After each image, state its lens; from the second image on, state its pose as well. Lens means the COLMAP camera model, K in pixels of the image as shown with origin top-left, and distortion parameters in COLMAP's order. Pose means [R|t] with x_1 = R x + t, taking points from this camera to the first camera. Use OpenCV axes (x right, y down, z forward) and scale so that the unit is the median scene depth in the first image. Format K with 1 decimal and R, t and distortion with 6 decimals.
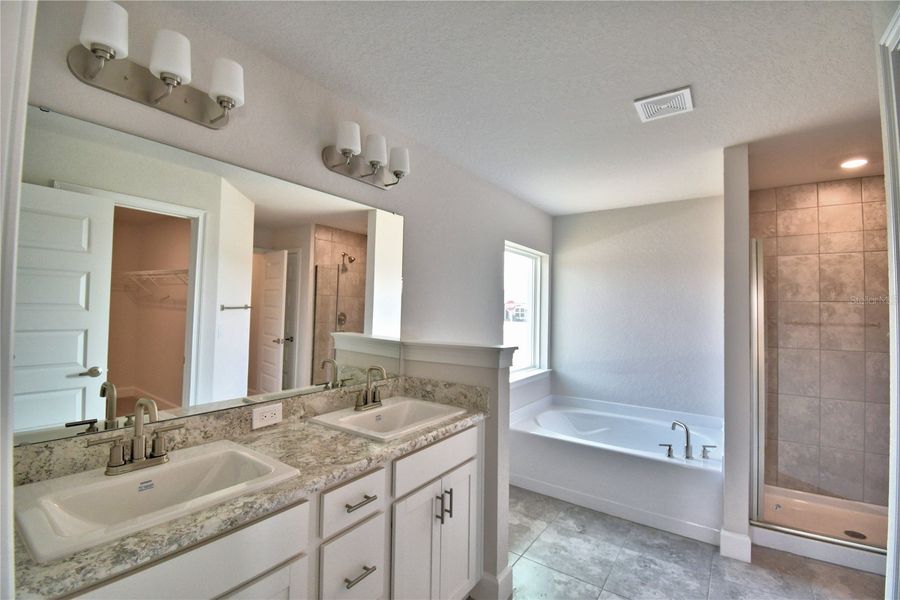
lens RADIAL K [[399.8, 0, 457.0], [0, 399.8, 297.5], [0, 0, 1]] dist [-0.013564, -0.002076]
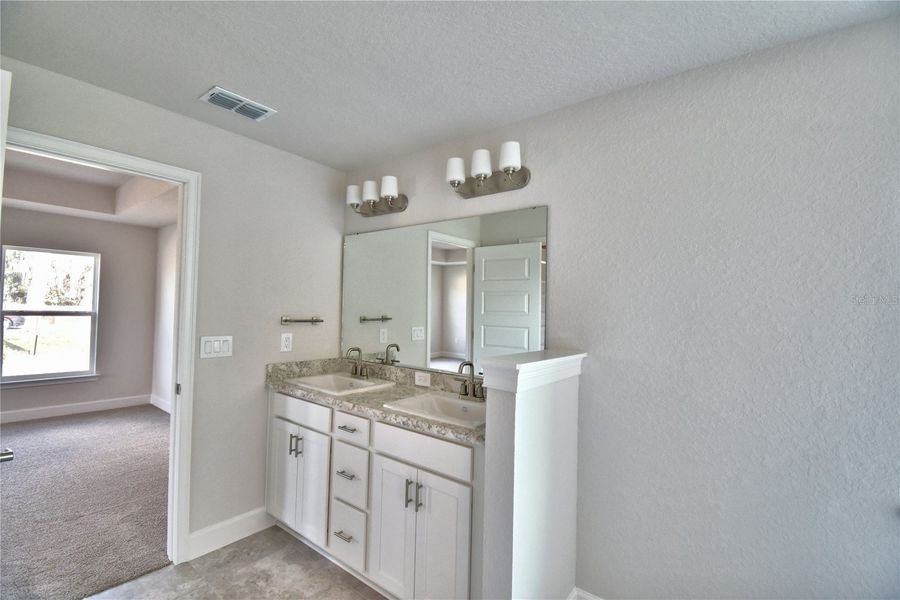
lens RADIAL K [[399.8, 0, 457.5], [0, 399.8, 298.7], [0, 0, 1]] dist [-0.013564, -0.002076]
pose [[-0.045295, -0.041639, -0.998105, 1.090466], [0.001482, 0.999127, -0.041749, 0.050868], [0.998973, -0.003370, -0.045194, 1.226515]]
